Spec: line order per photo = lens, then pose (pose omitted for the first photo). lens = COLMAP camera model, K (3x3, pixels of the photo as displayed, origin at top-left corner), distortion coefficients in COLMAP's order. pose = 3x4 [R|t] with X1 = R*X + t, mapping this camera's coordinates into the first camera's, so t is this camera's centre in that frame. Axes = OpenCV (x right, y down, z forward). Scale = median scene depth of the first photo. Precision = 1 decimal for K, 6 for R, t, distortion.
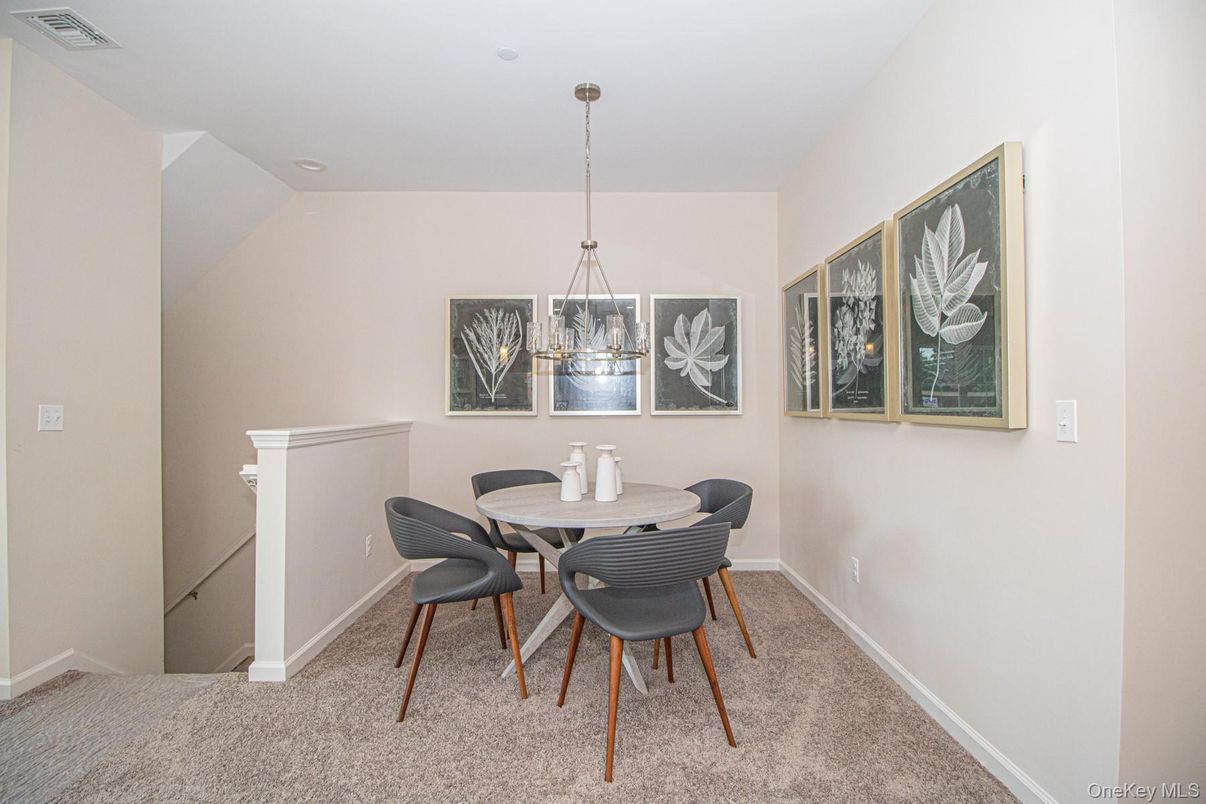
lens RADIAL K [[561.4, 0, 606.0], [0, 561.4, 401.0], [0, 0, 1]] dist [-0.004630, -0.000325]
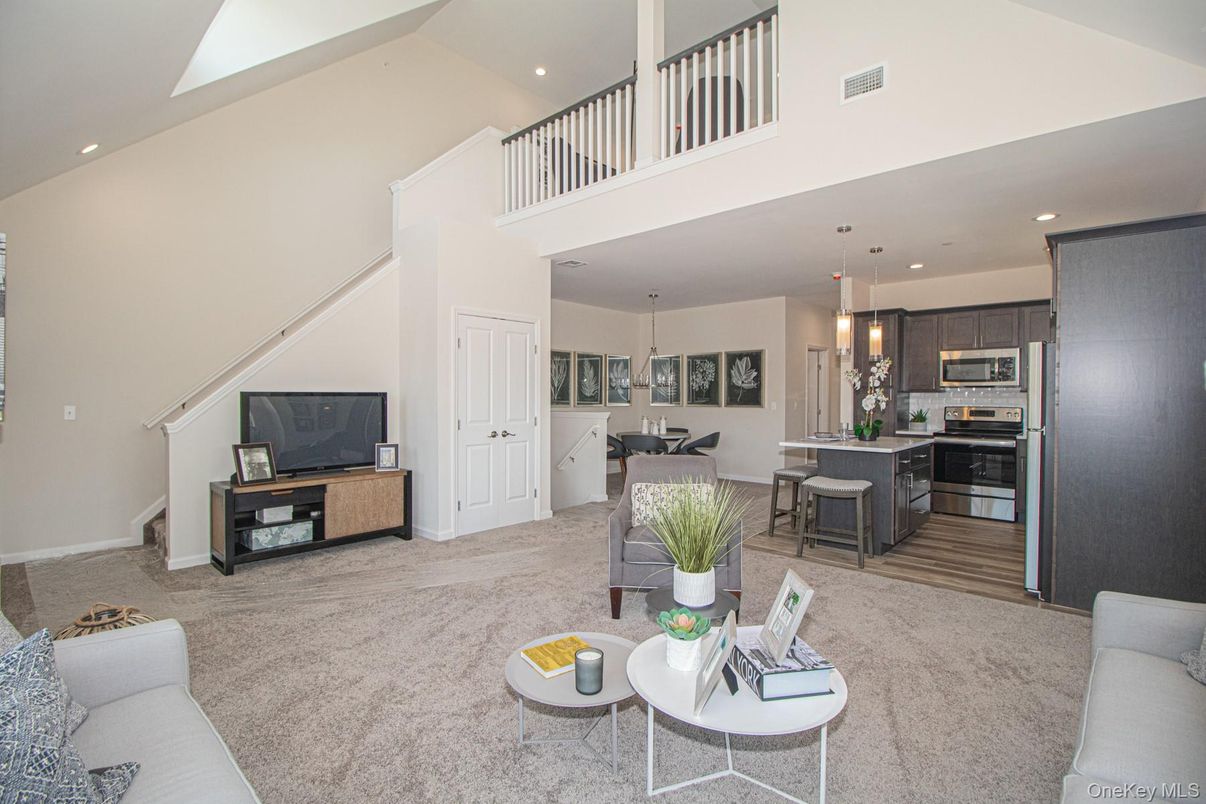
lens RADIAL K [[561.4, 0, 606.0], [0, 561.4, 401.0], [0, 0, 1]] dist [-0.004630, -0.000325]
pose [[0.674734, -0.001155, 0.738060, -2.376616], [-0.009423, 0.999904, 0.010180, -0.029138], [-0.738001, -0.013823, 0.674658, -0.807193]]
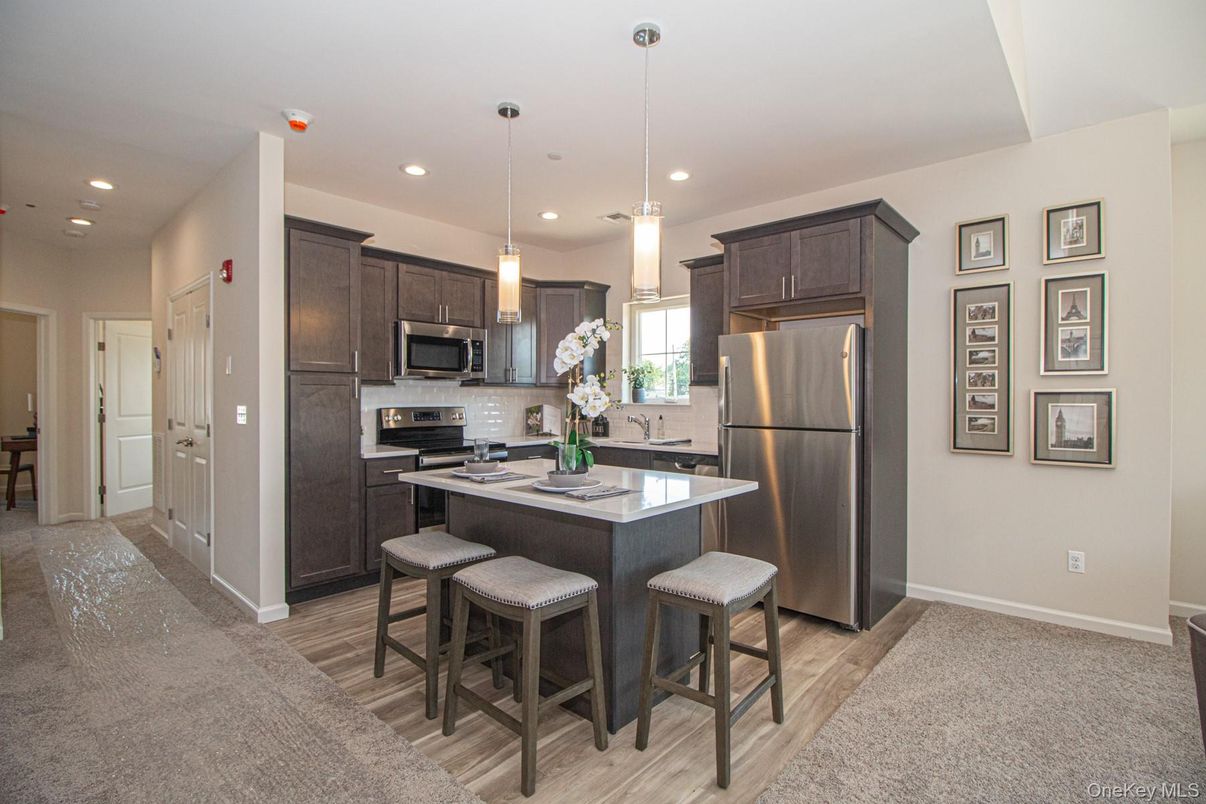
lens RADIAL K [[563.6, 0, 603.0], [0, 563.6, 402.0], [0, 0, 1]] dist [-0.004660, -0.000799]
pose [[-0.736605, -0.003224, 0.676315, -1.091204], [-0.003967, 0.999992, 0.000445, -0.013421], [-0.676311, -0.002355, -0.736612, 0.489224]]
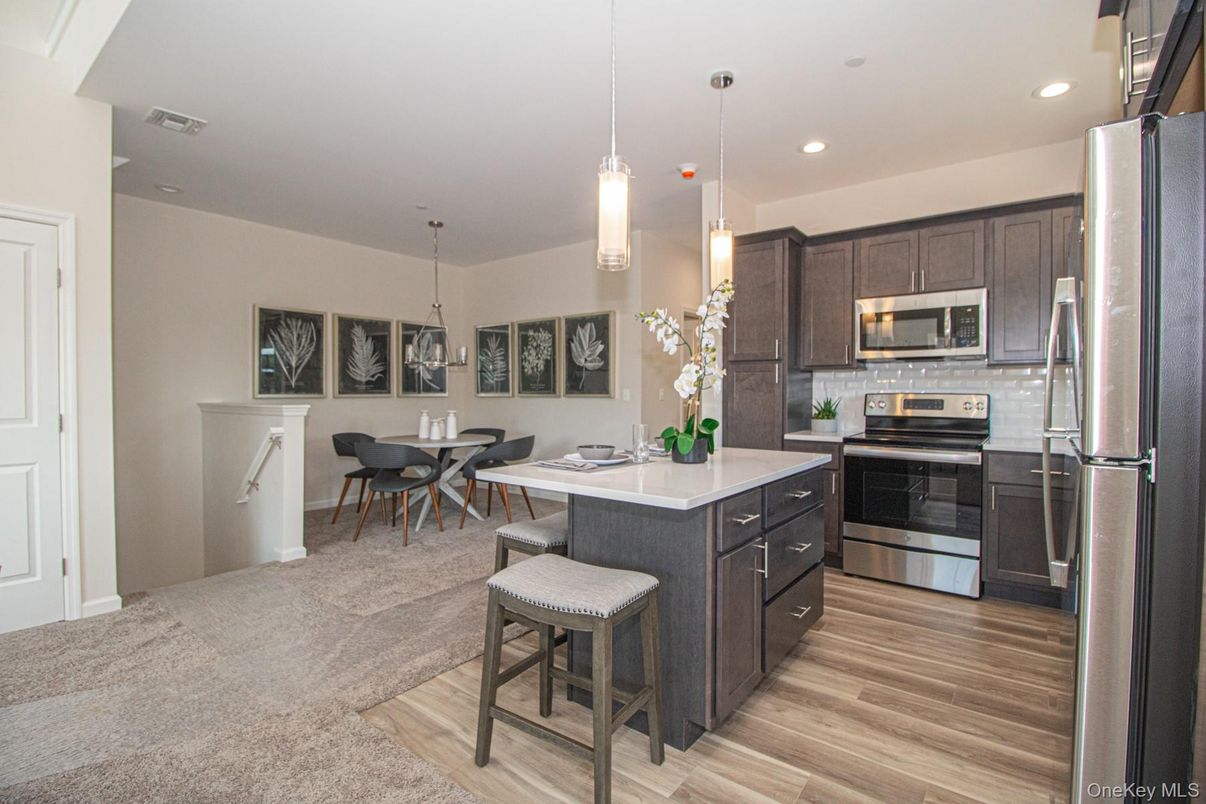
lens RADIAL K [[561.4, 0, 606.0], [0, 561.4, 401.0], [0, 0, 1]] dist [-0.004630, -0.000325]
pose [[0.617291, -0.010448, 0.786666, -1.173928], [-0.008019, 0.999776, 0.019571, 0.002290], [-0.786694, -0.018389, 0.617069, -0.627046]]
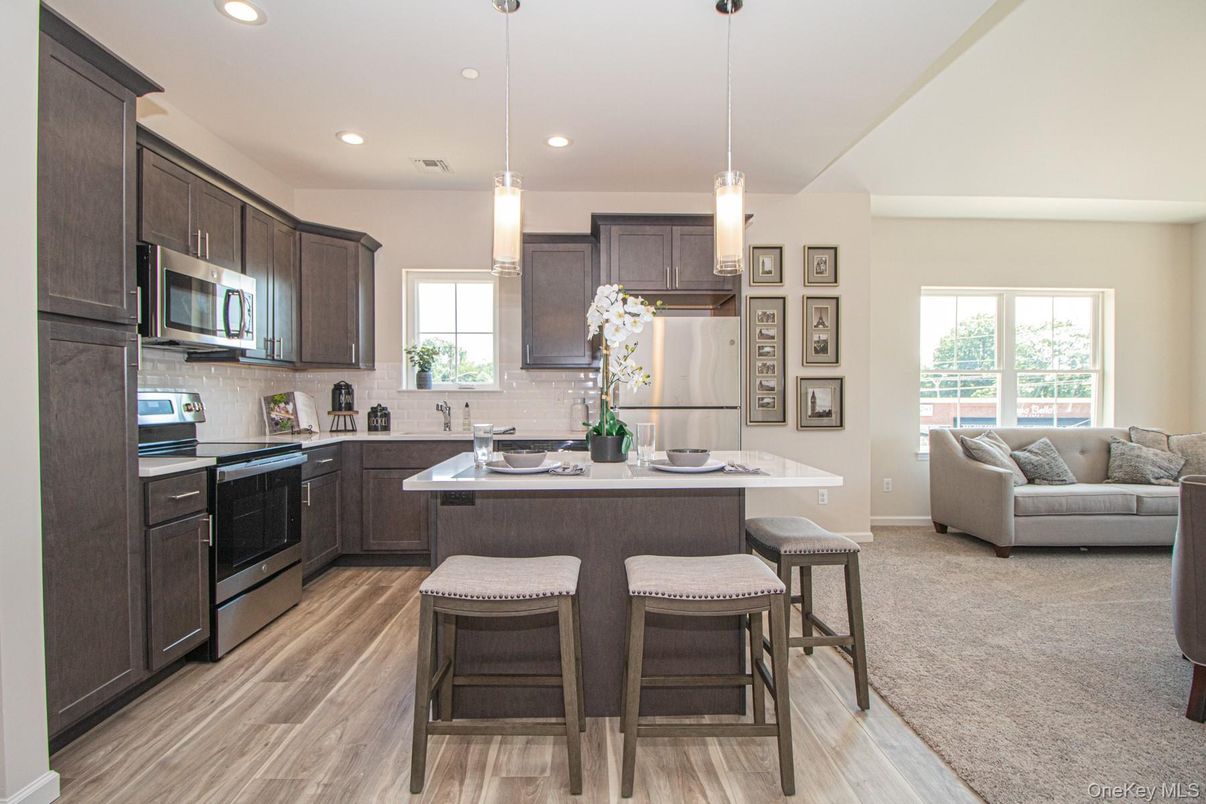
lens RADIAL K [[585.9, 0, 605.1], [0, 585.9, 399.7], [0, 0, 1]] dist [0.025036, -0.027070]
pose [[-0.999916, 0.004490, -0.012119, -0.385002], [0.004480, 0.999990, 0.000827, 0.020903], [0.012123, 0.000773, -0.999926, 0.692369]]
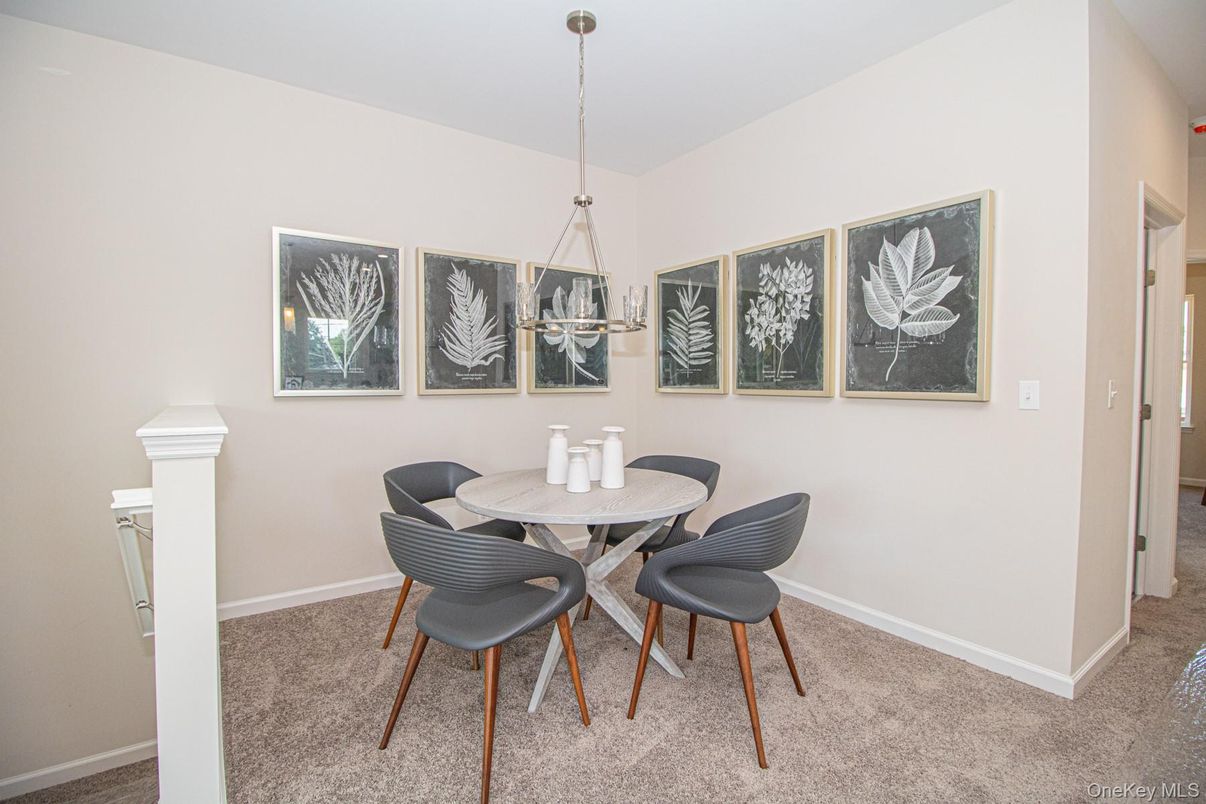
lens RADIAL K [[561.4, 0, 606.0], [0, 561.4, 401.0], [0, 0, 1]] dist [-0.004630, -0.000325]
pose [[0.821007, -0.017255, 0.570657, -0.508139], [-0.006940, 0.999168, 0.040196, -0.000085], [-0.570876, -0.036961, 0.820204, 0.248556]]
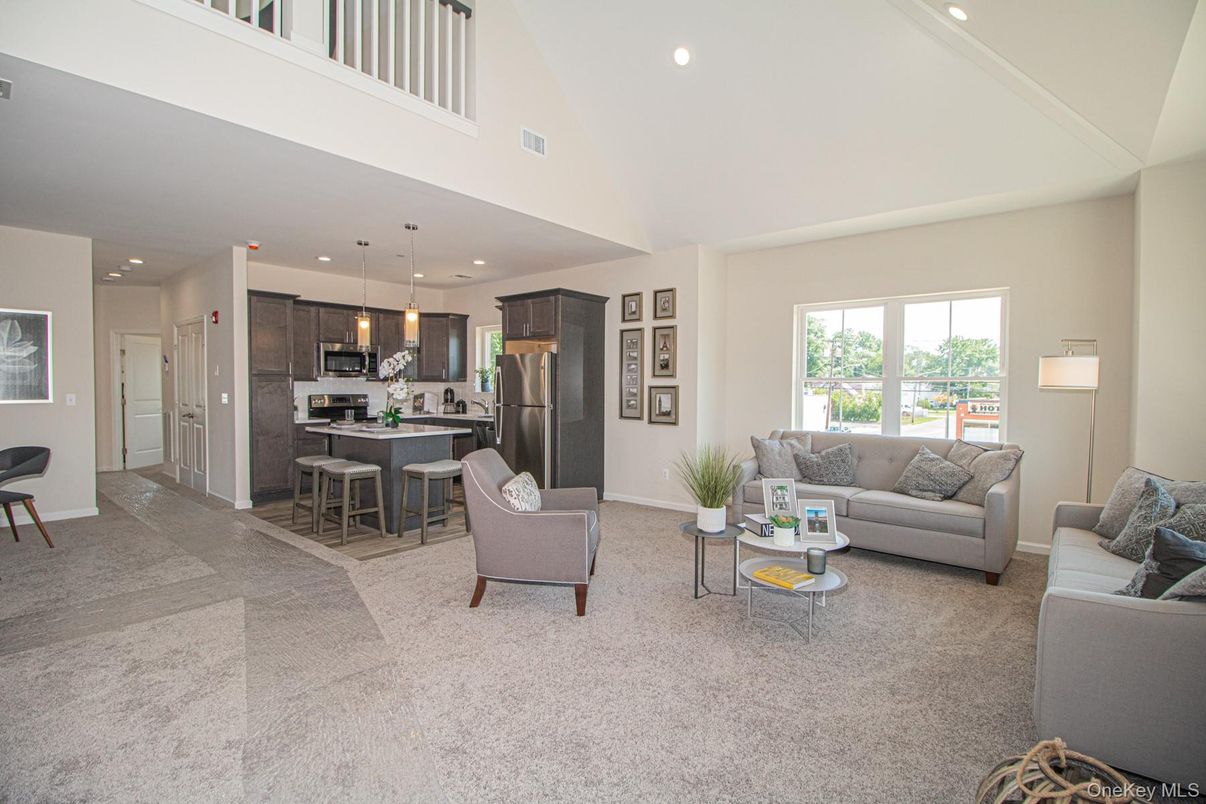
lens RADIAL K [[561.4, 0, 606.0], [0, 561.4, 401.0], [0, 0, 1]] dist [-0.004630, -0.000325]
pose [[-0.761887, -0.017633, 0.647470, -2.269594], [-0.006277, 0.999783, 0.019841, -0.024158], [-0.647680, 0.011052, -0.761832, 0.830899]]
